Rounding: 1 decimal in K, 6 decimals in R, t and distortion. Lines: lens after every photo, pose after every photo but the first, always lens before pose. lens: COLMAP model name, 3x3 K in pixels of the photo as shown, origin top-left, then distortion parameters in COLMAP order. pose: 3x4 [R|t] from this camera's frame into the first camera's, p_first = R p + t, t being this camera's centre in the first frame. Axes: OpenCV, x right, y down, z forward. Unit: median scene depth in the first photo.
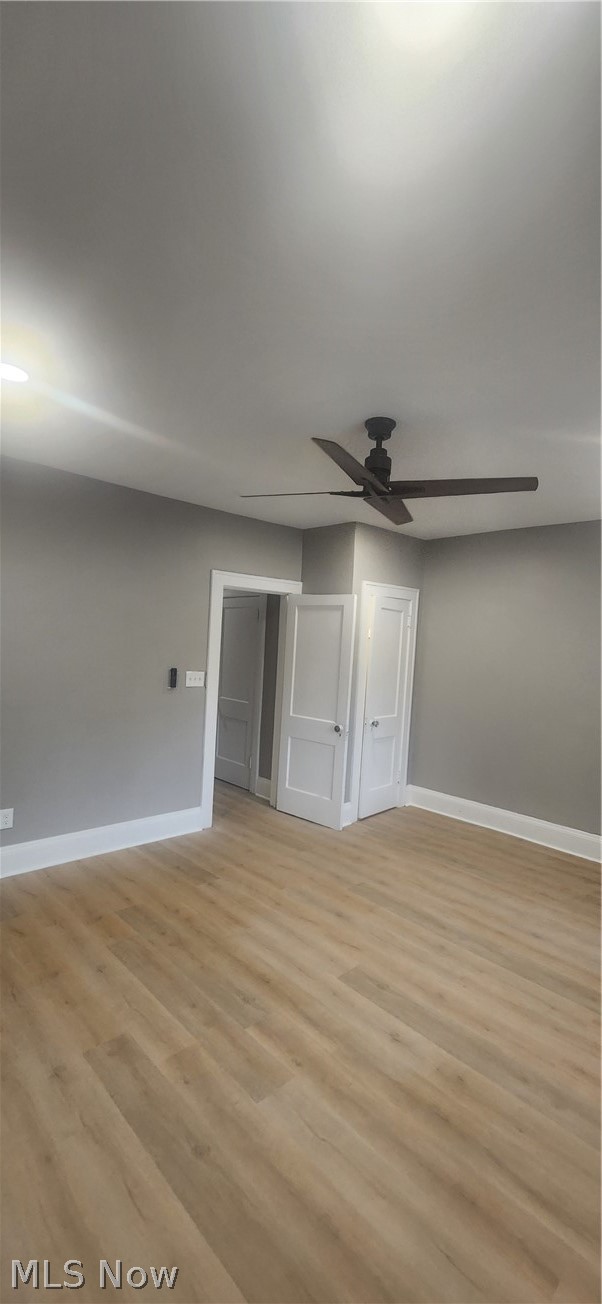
lens RADIAL K [[535.3, 0, 308.8], [0, 535.3, 652.7], [0, 0, 1]] dist [0.000528, 0.000023]
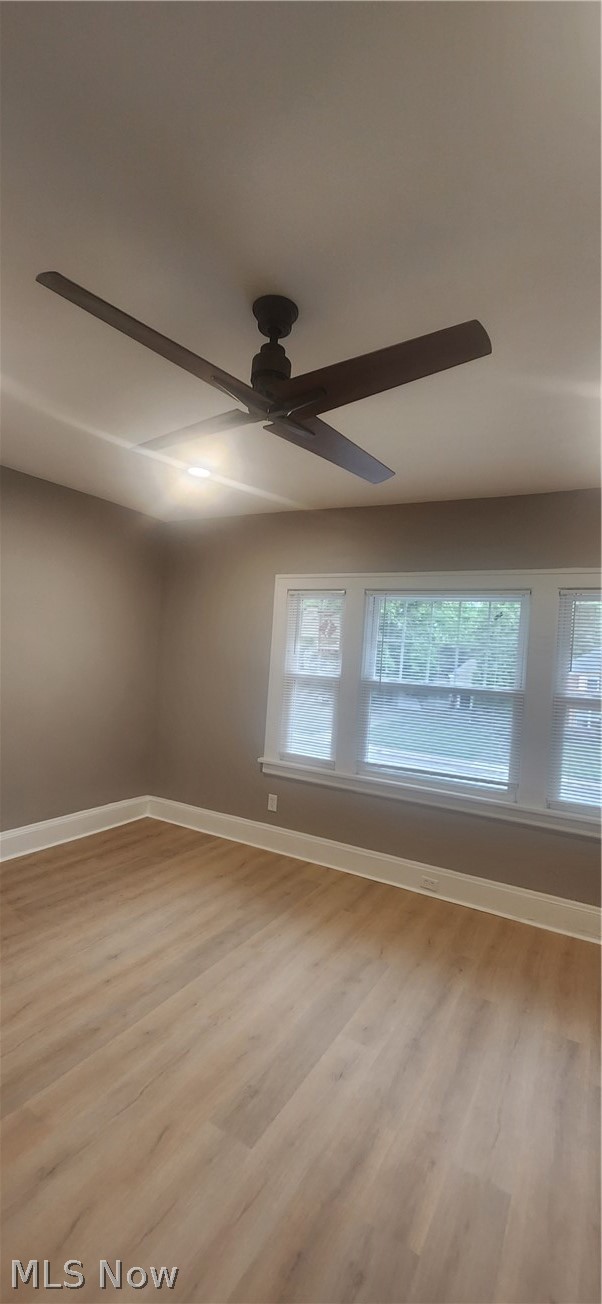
lens RADIAL K [[535.3, 0, 308.8], [0, 535.3, 652.7], [0, 0, 1]] dist [0.000528, 0.000023]
pose [[-0.278272, -0.065024, 0.958299, -0.569342], [-0.059867, 0.996940, 0.050262, -0.032424], [-0.958635, -0.043384, -0.281313, 1.176860]]
